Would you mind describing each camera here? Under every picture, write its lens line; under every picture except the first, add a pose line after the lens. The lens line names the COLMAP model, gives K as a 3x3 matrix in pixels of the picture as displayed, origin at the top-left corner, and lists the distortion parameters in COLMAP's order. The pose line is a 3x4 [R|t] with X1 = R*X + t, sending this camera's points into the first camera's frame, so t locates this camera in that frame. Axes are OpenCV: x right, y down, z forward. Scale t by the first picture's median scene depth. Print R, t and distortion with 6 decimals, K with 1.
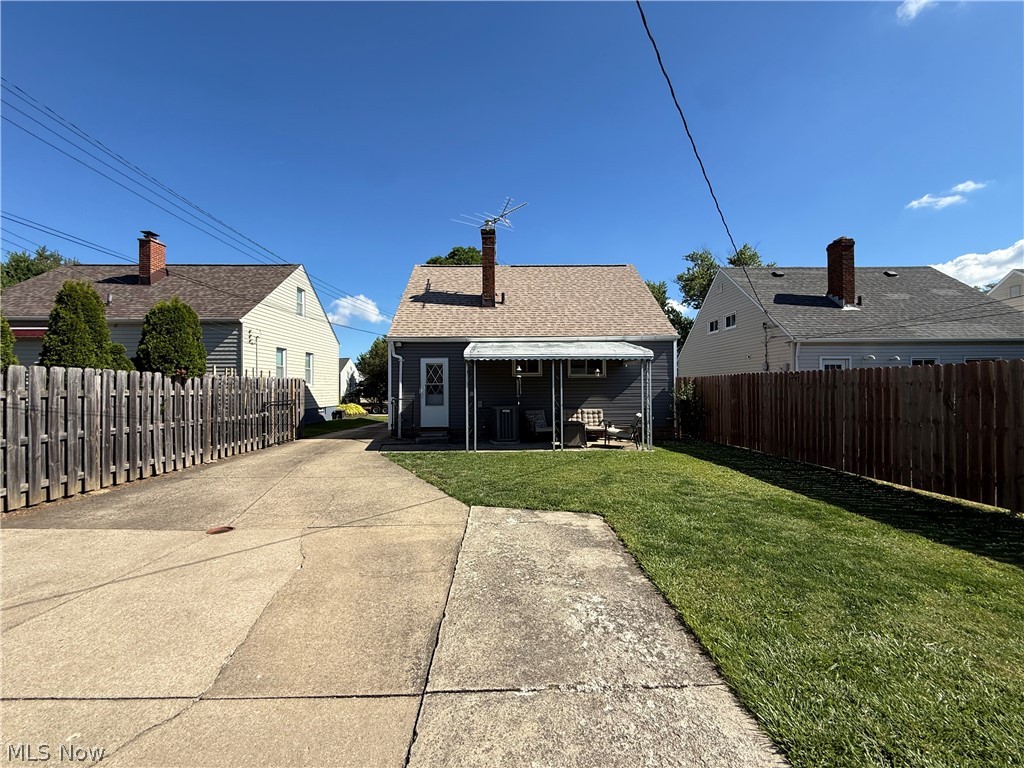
lens RADIAL K [[408.1, 0, 509.4], [0, 408.1, 382.4], [0, 0, 1]] dist [-0.000813, 0.000112]
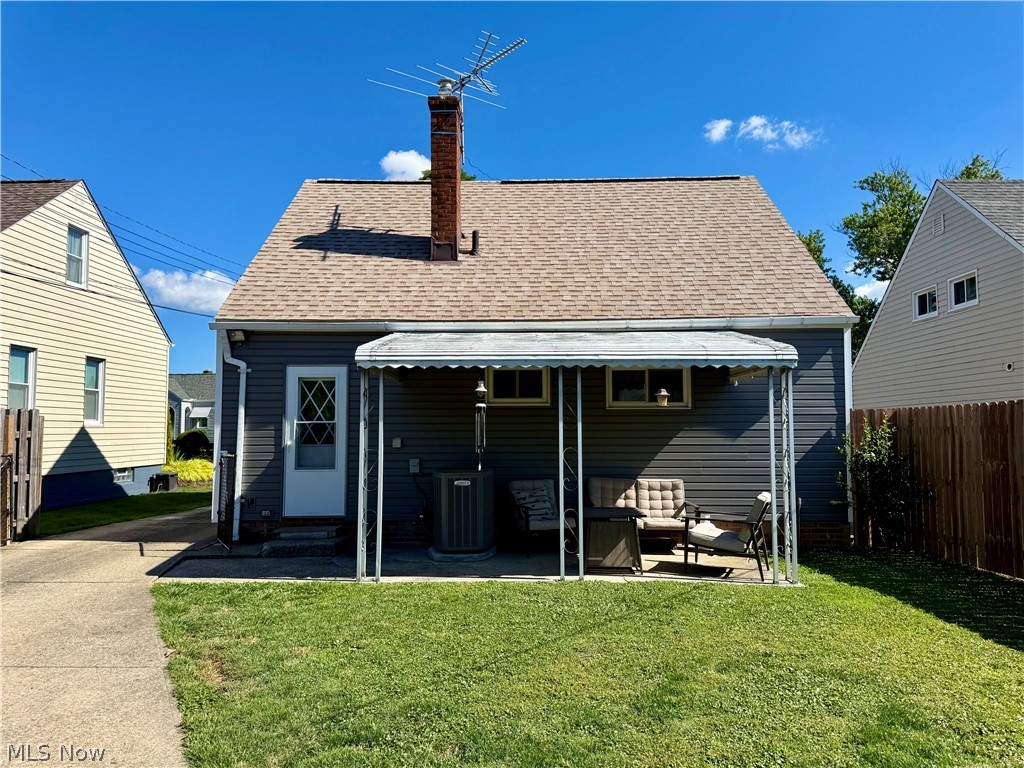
lens RADIAL K [[714.9, 0, 516.1], [0, 714.9, 388.0], [0, 0, 1]] dist [0.106805, -0.146157]
pose [[0.999431, 0.003443, -0.033553, 0.070113], [-0.004872, 0.999081, -0.042588, -0.000926], [0.033376, 0.042727, 0.998529, 0.195032]]
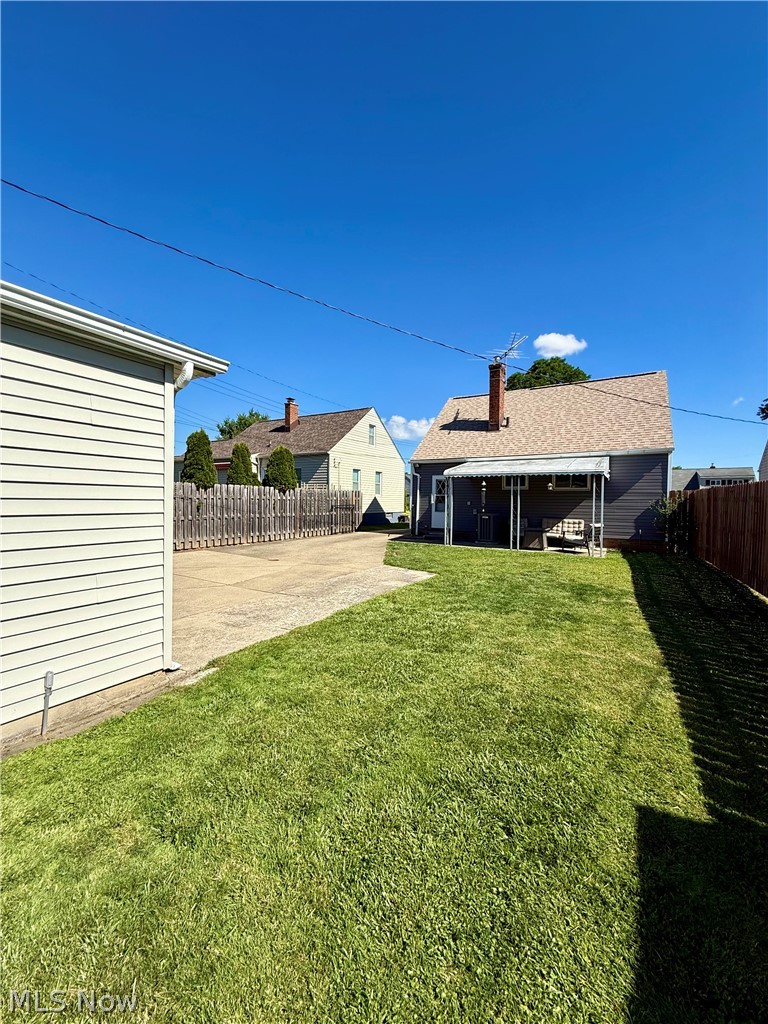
lens RADIAL K [[408.1, 0, 385.1], [0, 408.1, 509.1], [0, 0, 1]] dist [-0.000813, 0.000112]
pose [[0.845063, 0.028286, -0.533917, 0.361761], [-0.010253, 0.999273, 0.036710, 0.002153], [0.534568, -0.025548, 0.844739, -0.194635]]
